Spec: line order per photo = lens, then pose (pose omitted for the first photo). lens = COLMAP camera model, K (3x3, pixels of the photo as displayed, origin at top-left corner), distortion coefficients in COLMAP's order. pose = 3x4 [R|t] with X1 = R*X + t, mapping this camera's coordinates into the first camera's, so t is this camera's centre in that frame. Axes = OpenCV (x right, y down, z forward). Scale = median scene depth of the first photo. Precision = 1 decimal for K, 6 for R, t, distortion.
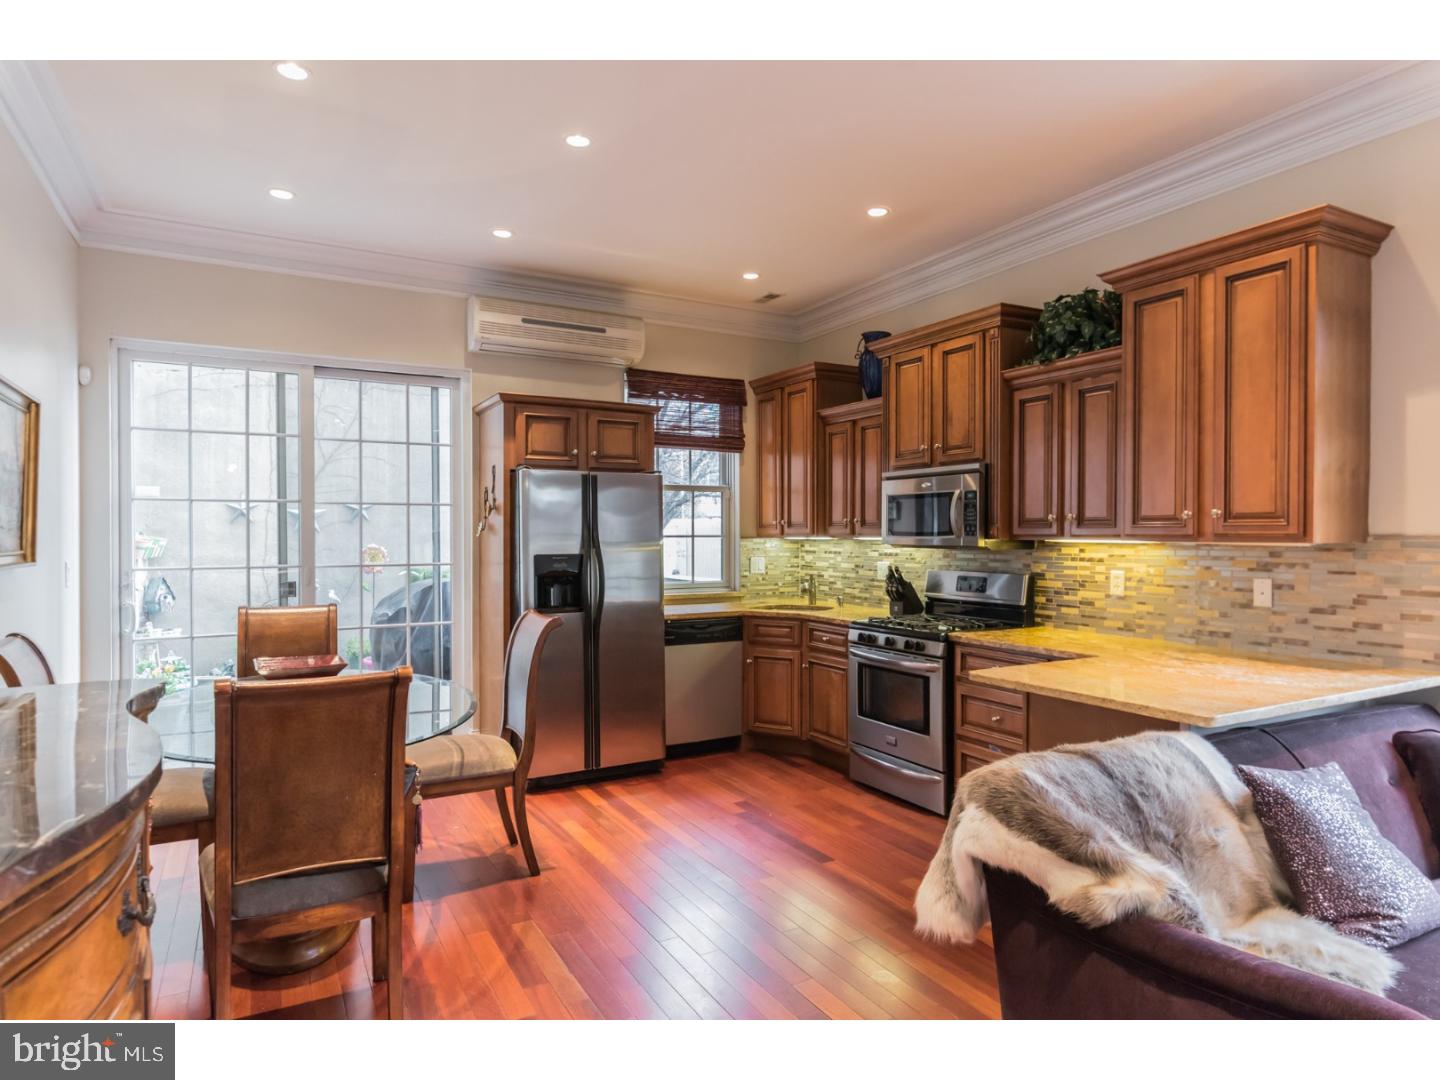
lens RADIAL K [[857.9, 0, 725.0], [0, 857.9, 537.7], [0, 0, 1]] dist [0.007313, 0.000487]
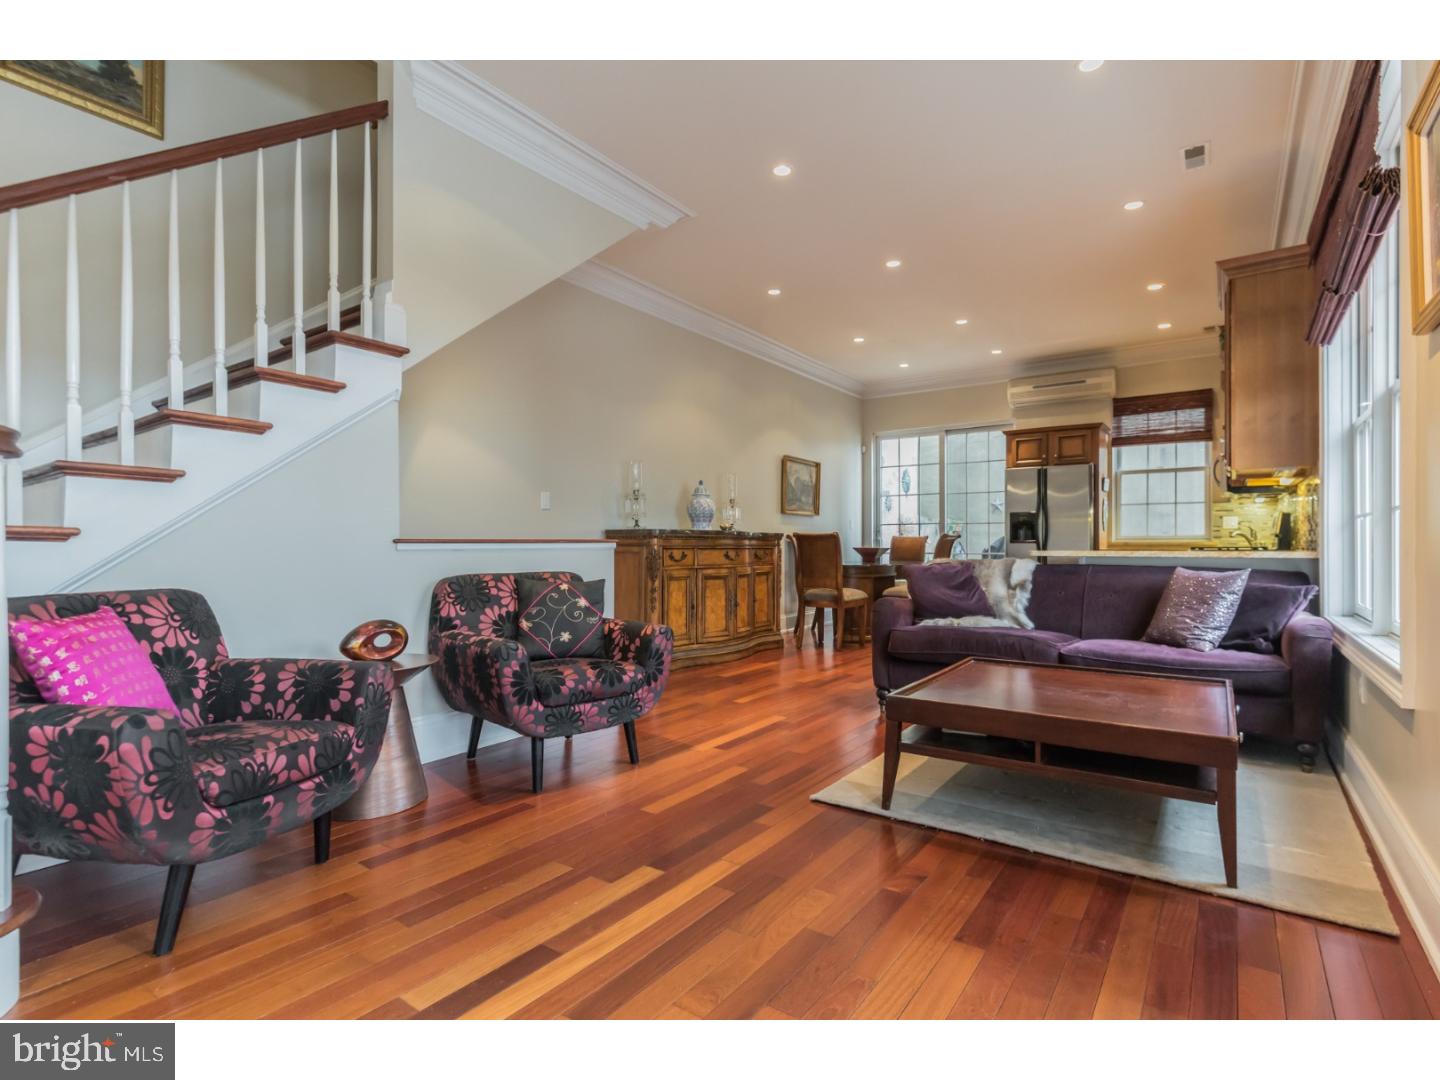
lens RADIAL K [[698.5, 0, 722.0], [0, 698.5, 542.1], [0, 0, 1]] dist [0.000127, -0.000030]
pose [[0.410734, -0.000137, -0.911755, 0.866209], [-0.007517, 0.999965, -0.003537, 0.088658], [0.911724, 0.008306, 0.410719, -0.221255]]
